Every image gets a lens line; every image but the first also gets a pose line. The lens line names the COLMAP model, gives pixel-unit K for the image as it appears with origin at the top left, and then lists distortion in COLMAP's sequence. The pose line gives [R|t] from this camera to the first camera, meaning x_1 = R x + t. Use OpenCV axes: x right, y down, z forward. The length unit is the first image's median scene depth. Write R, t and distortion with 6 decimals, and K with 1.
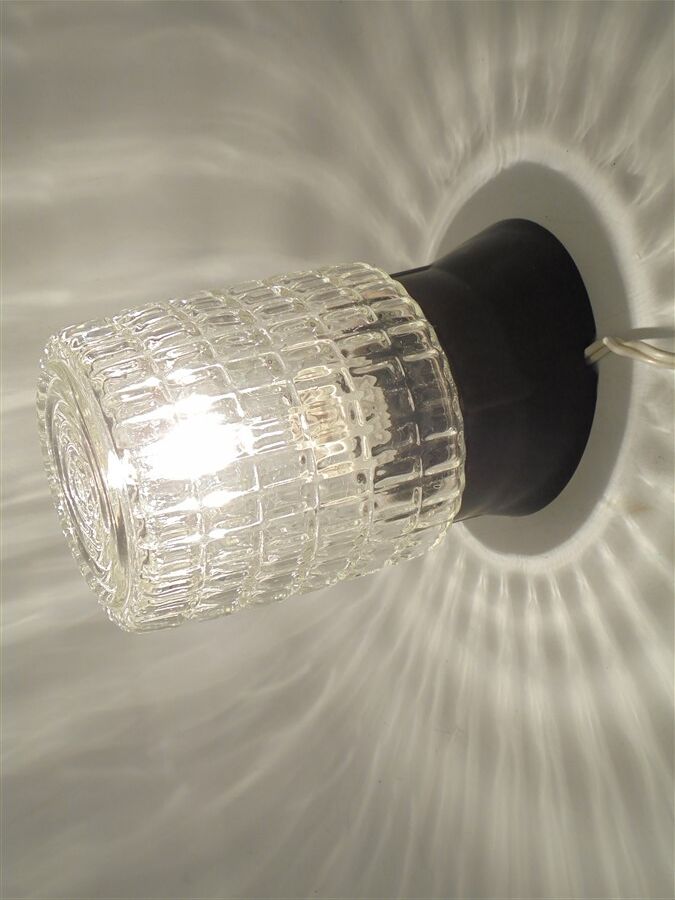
lens RADIAL K [[1133.7, 0, 337.3], [0, 1133.7, 447.3], [0, 0, 1]] dist [0.007056, 0.000000]
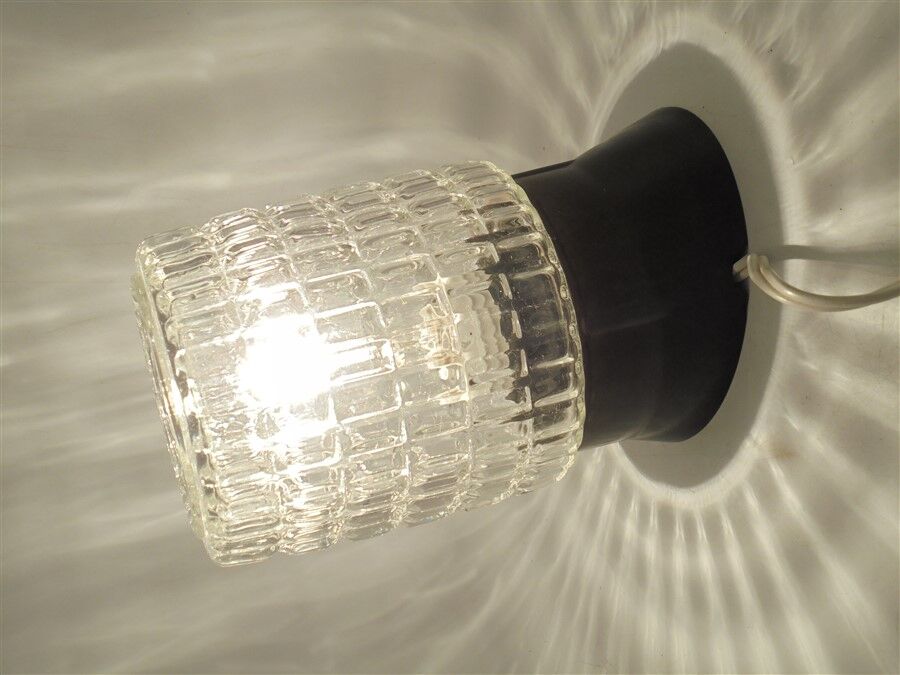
lens RADIAL K [[1133.7, 0, 450.9], [0, 1133.7, 340.7], [0, 0, 1]] dist [0.007056, 0.000000]
pose [[0.988833, 0.026639, -0.146628, 0.132883], [-0.020106, 0.998746, 0.045854, -0.063449], [0.147666, -0.042394, 0.988128, 0.105786]]
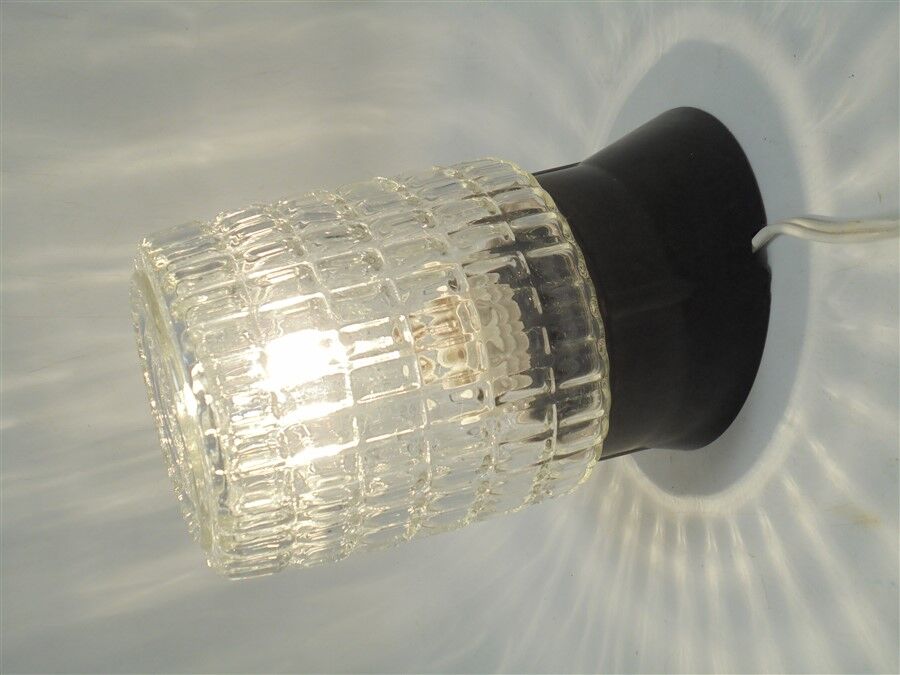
lens RADIAL K [[1133.7, 0, 440.1], [0, 1133.7, 354.0], [0, 0, 1]] dist [0.007056, 0.000000]
pose [[0.990777, -0.026299, -0.132924, 0.096453], [0.016111, 0.996890, -0.077145, 0.058008], [0.134539, 0.074292, 0.988119, 0.139977]]
